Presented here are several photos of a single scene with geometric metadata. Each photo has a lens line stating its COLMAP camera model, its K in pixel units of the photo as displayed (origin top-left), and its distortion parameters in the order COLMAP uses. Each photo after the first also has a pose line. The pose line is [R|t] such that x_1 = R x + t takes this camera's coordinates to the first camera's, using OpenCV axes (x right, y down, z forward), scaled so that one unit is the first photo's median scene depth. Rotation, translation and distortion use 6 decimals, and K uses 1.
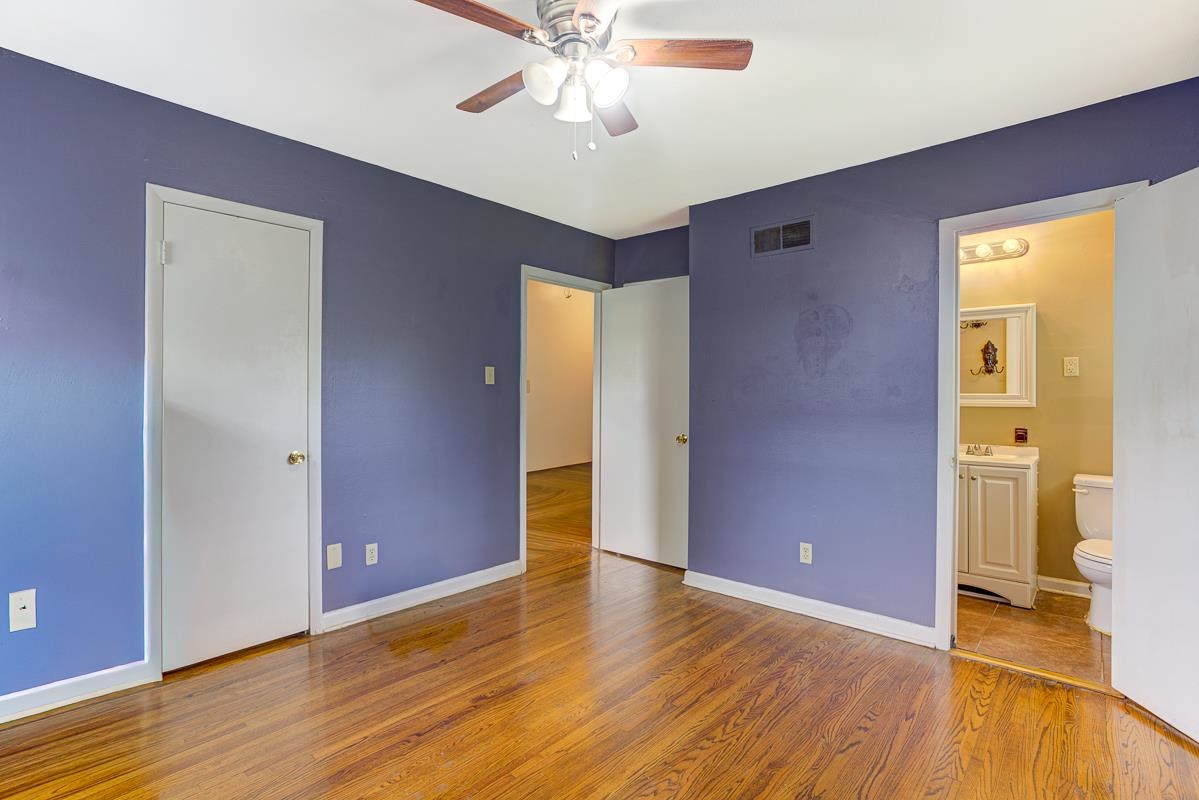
lens RADIAL K [[578.7, 0, 578.2], [0, 578.7, 397.1], [0, 0, 1]] dist [0.001848, 0.001258]
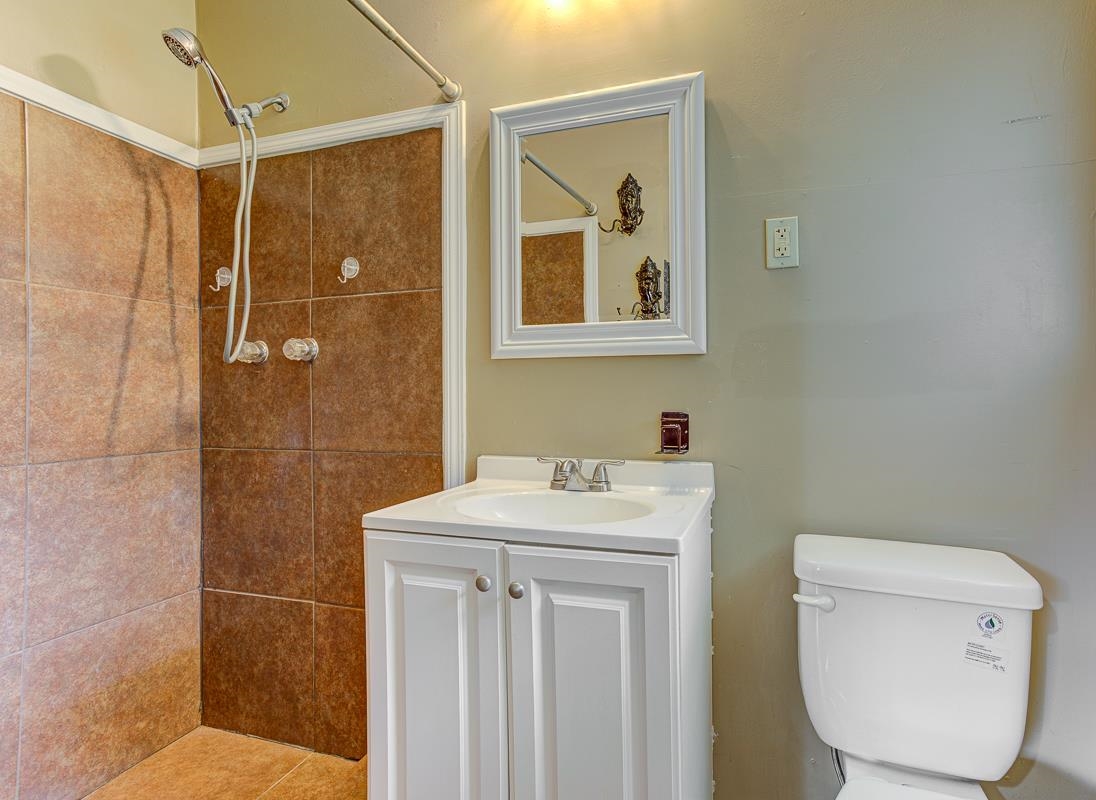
lens RADIAL K [[631.8, 0, 548.0], [0, 631.8, 400.0], [0, 0, 1]] dist [-0.000045, 0.000095]
pose [[0.926316, -0.013165, 0.376518, 0.582163], [0.009860, 0.999894, 0.010702, 0.044129], [-0.376619, -0.006201, 0.926348, 0.711338]]
